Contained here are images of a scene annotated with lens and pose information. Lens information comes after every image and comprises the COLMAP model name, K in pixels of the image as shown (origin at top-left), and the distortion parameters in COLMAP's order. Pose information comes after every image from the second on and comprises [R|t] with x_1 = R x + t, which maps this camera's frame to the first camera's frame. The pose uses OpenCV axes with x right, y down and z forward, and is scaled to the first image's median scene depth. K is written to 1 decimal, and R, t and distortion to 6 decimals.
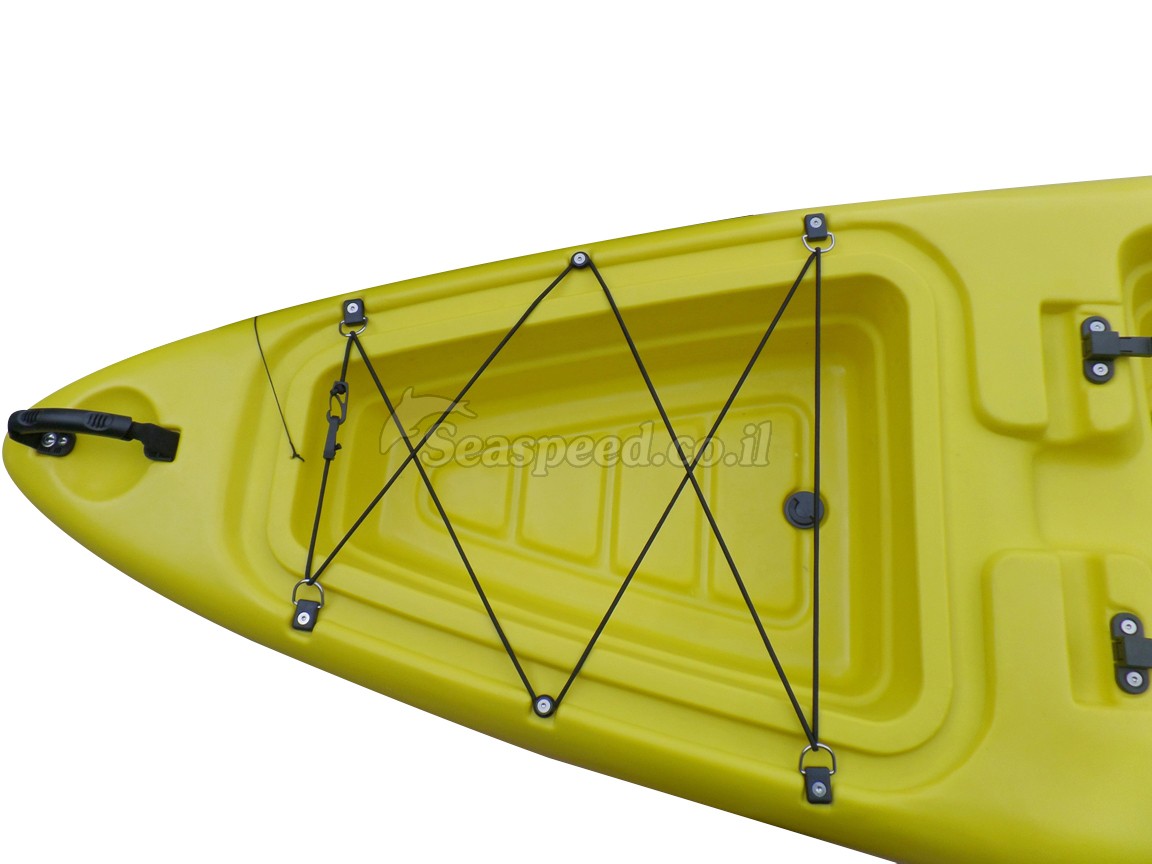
lens RADIAL K [[794.4, 0, 576.0], [0, 794.4, 432.0], [0, 0, 1]] dist [0.003369, 0.001316]
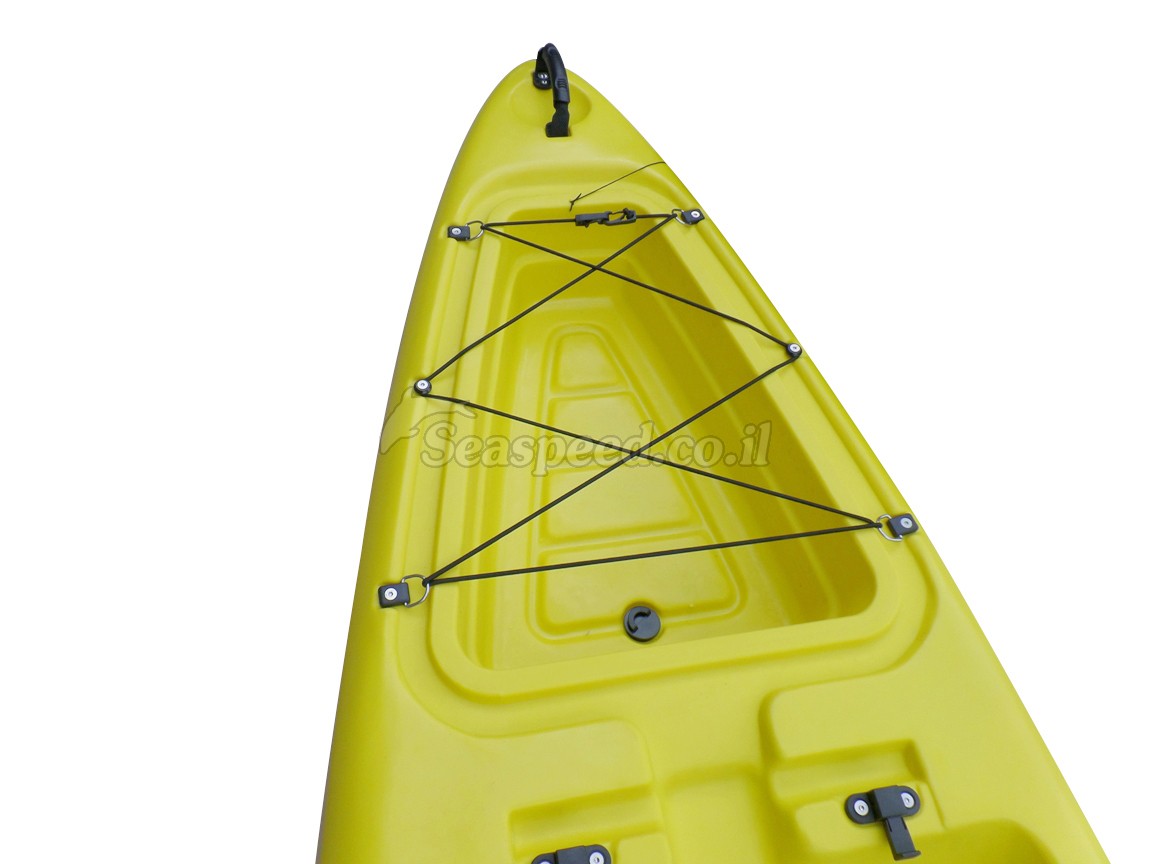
lens RADIAL K [[770.8, 0, 576.0], [0, 770.8, 432.0], [0, 0, 1]] dist [-0.007783, -0.001710]
pose [[0.237231, 0.881943, -0.407305, 0.513383], [-0.956651, 0.285005, 0.059933, 0.055677], [0.168941, 0.375431, 0.911324, -0.031071]]
